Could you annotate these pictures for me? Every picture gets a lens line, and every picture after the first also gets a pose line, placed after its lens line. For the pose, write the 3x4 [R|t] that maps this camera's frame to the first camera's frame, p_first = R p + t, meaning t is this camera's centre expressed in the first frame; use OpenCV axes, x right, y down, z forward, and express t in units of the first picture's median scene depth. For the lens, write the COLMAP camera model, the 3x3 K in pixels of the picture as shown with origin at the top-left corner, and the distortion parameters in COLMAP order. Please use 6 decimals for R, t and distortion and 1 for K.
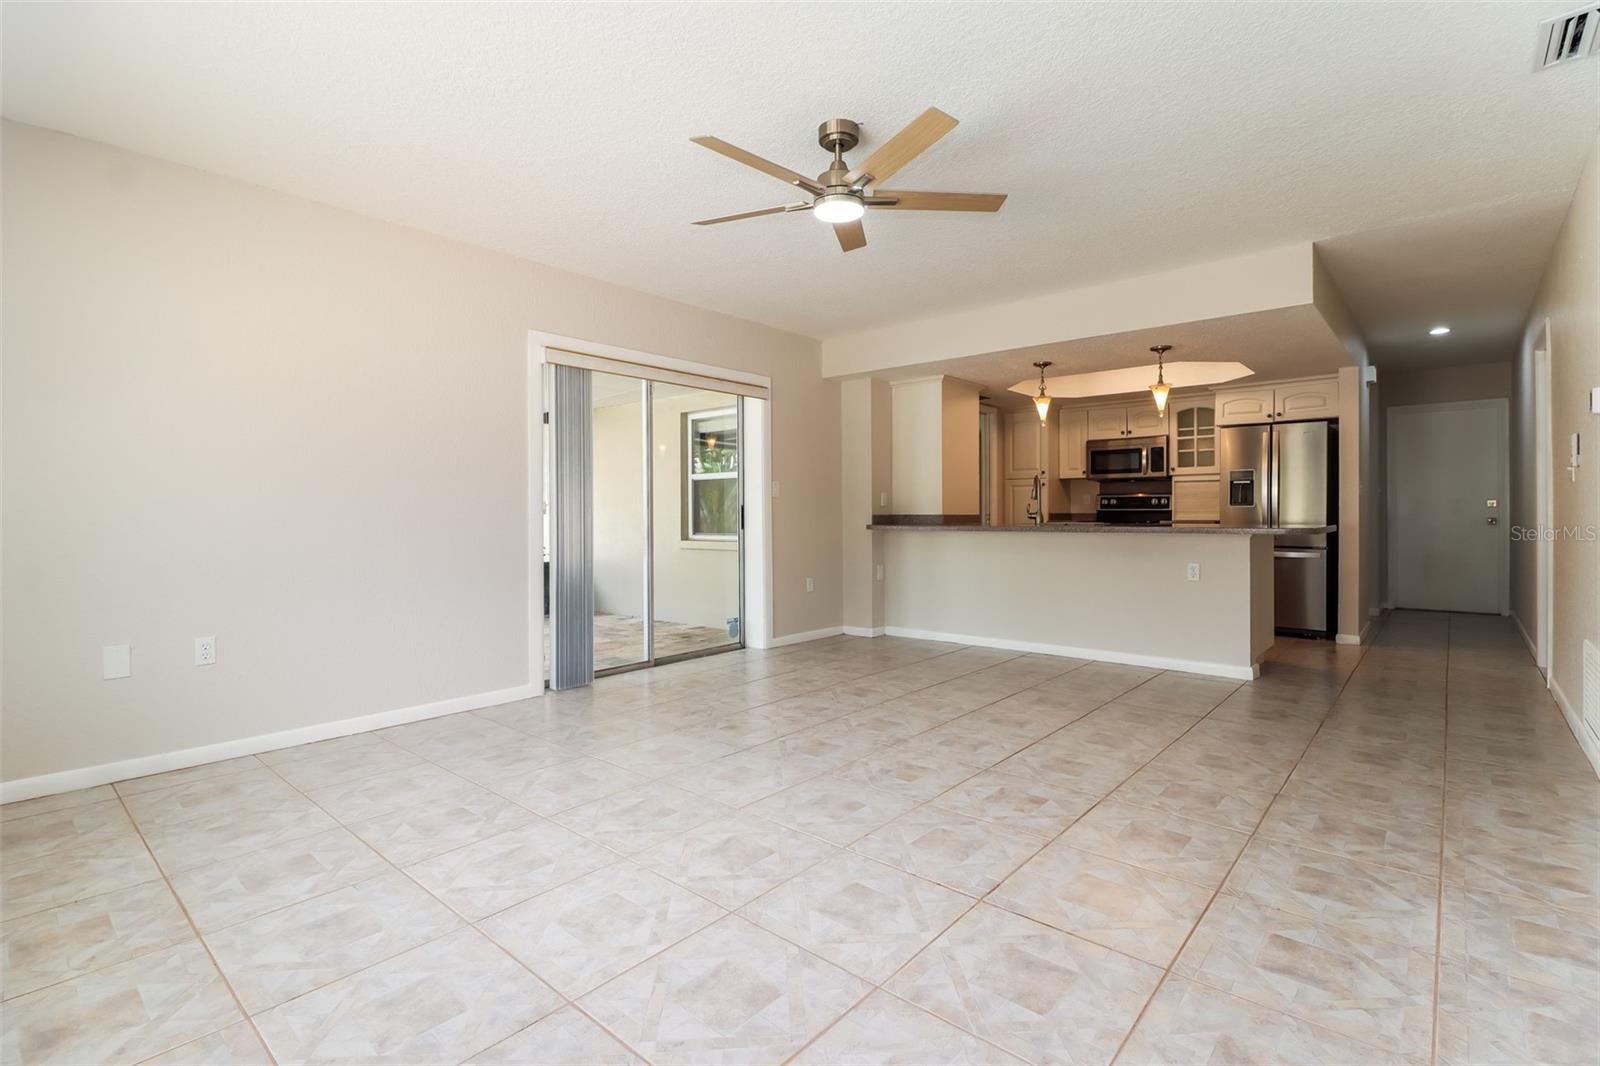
lens RADIAL K [[742.1, 0, 801.4], [0, 742.1, 523.6], [0, 0, 1]] dist [0.003813, -0.000568]
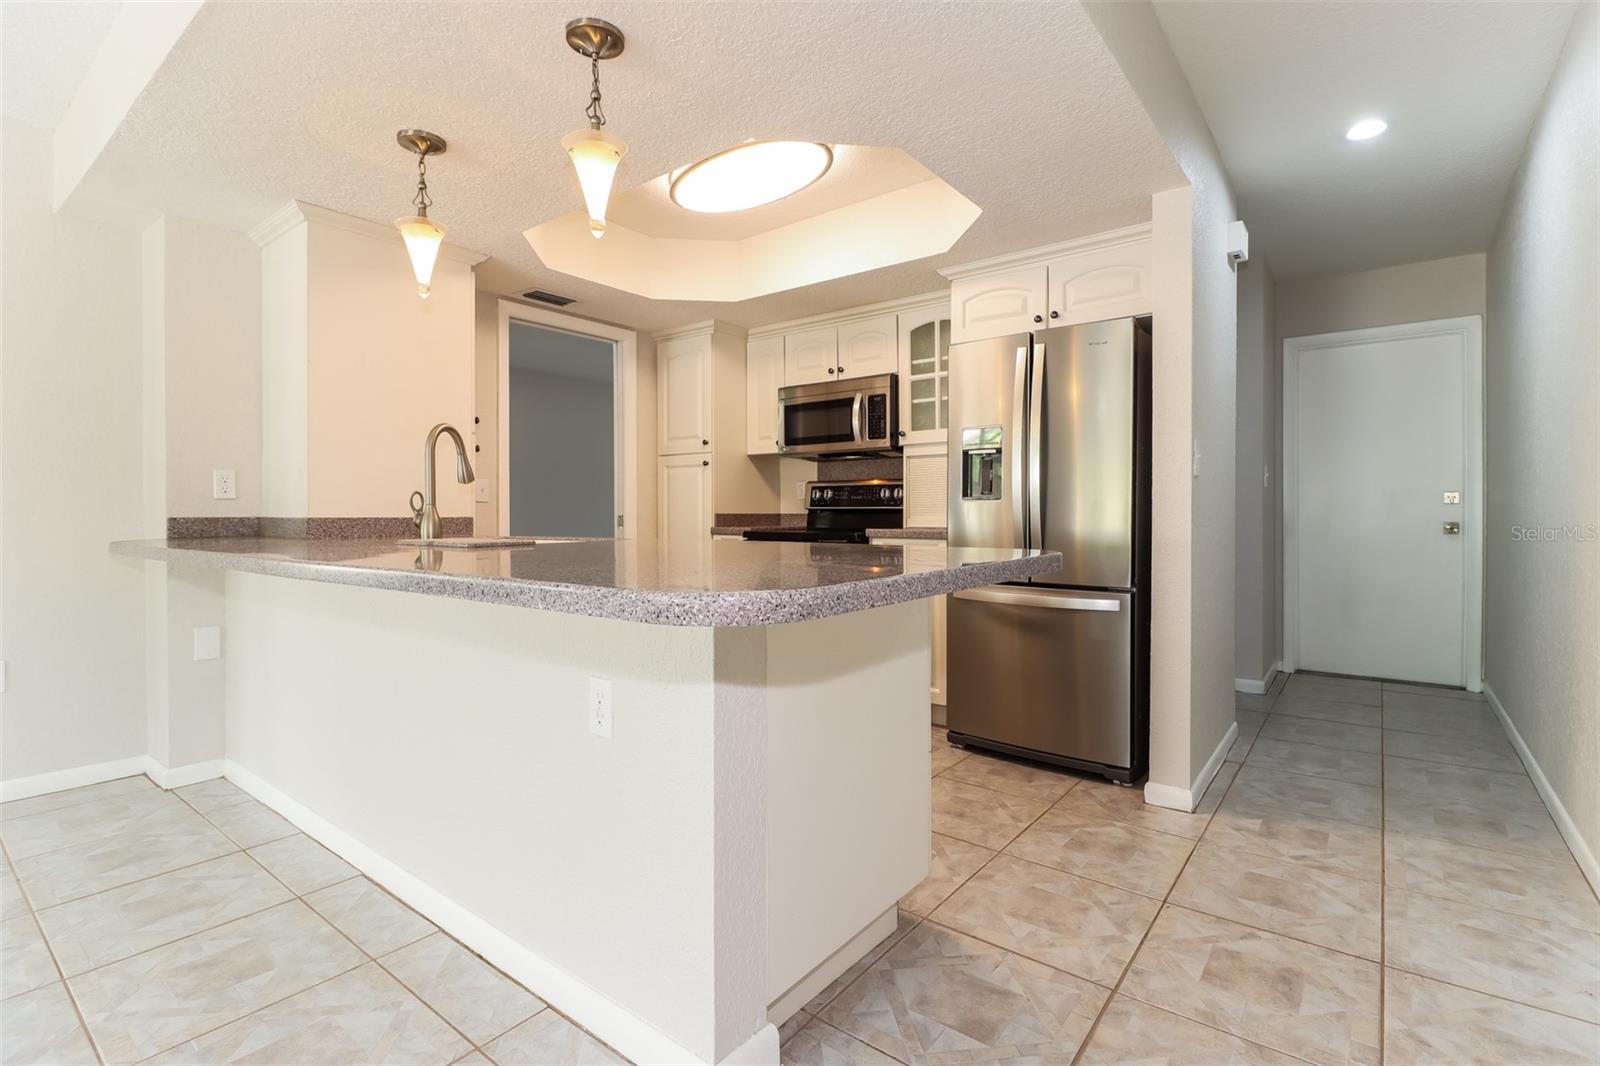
lens RADIAL K [[748.0, 0, 807.7], [0, 748.0, 507.7], [0, 0, 1]] dist [-0.003253, -0.001110]
pose [[0.998370, 0.001316, 0.057051, 0.388052], [-0.000203, 0.999809, -0.019519, -0.007964], [-0.057066, 0.019476, 0.998180, 0.441839]]
